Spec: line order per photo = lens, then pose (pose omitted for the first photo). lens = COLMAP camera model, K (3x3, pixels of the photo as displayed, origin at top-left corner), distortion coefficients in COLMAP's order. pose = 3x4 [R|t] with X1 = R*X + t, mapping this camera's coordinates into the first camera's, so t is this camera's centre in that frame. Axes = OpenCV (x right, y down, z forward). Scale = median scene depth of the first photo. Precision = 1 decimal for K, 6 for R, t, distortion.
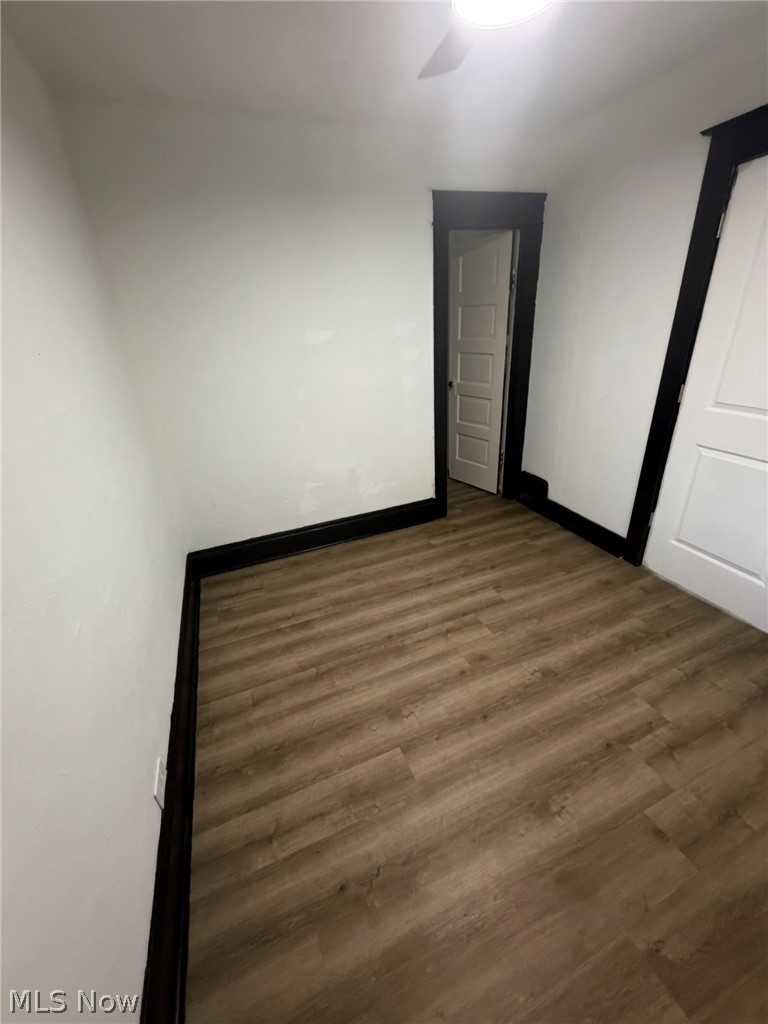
lens RADIAL K [[407.9, 0, 385.5], [0, 407.9, 508.9], [0, 0, 1]] dist [-0.001865, 0.000217]
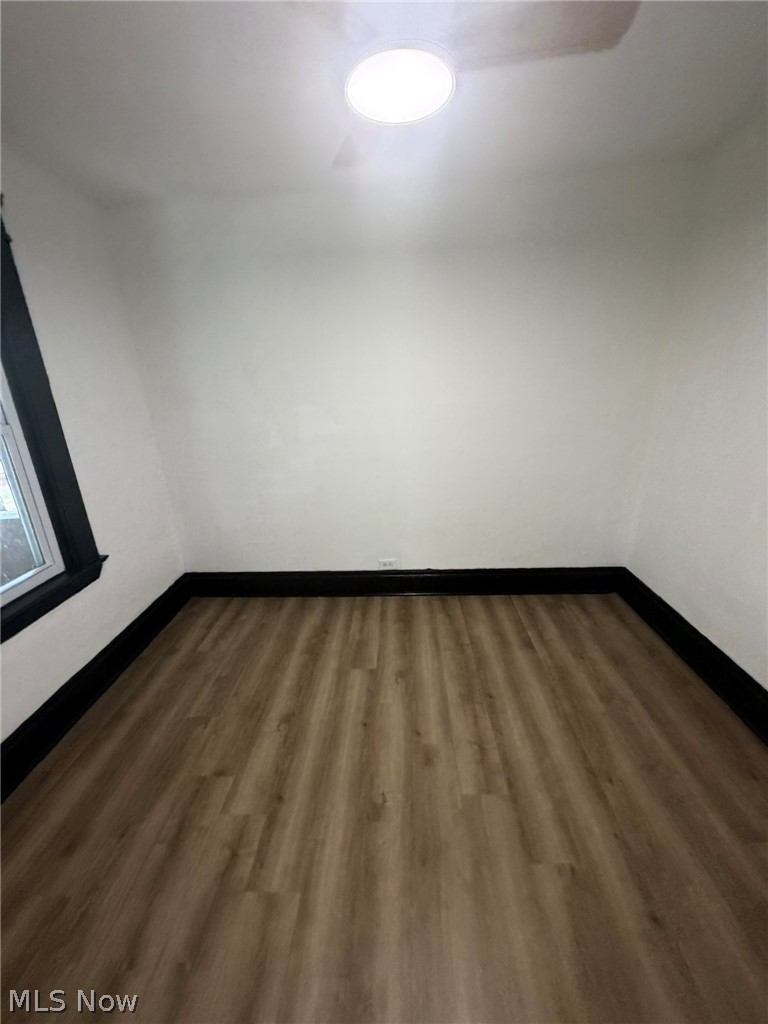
lens RADIAL K [[407.9, 0, 385.5], [0, 407.9, 508.9], [0, 0, 1]] dist [-0.001865, 0.000217]
pose [[-0.412279, 0.359059, -0.837319, 0.781646], [-0.318899, 0.804046, 0.501811, -0.450208], [0.853422, 0.473906, -0.216988, 0.836408]]
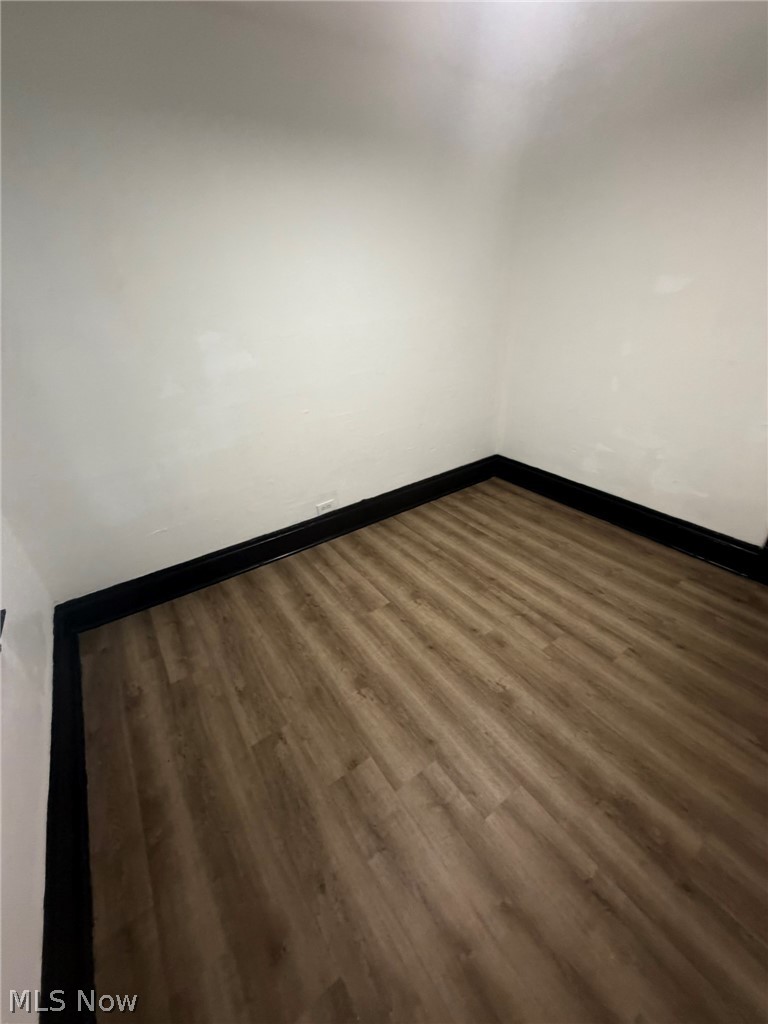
lens RADIAL K [[407.1, 0, 385.3], [0, 407.1, 508.7], [0, 0, 1]] dist [-0.002009, 0.000341]
pose [[0.219403, 0.512411, -0.830239, 0.802259], [-0.375438, 0.829787, 0.412916, -0.198395], [0.900505, 0.221109, 0.374436, 0.304671]]
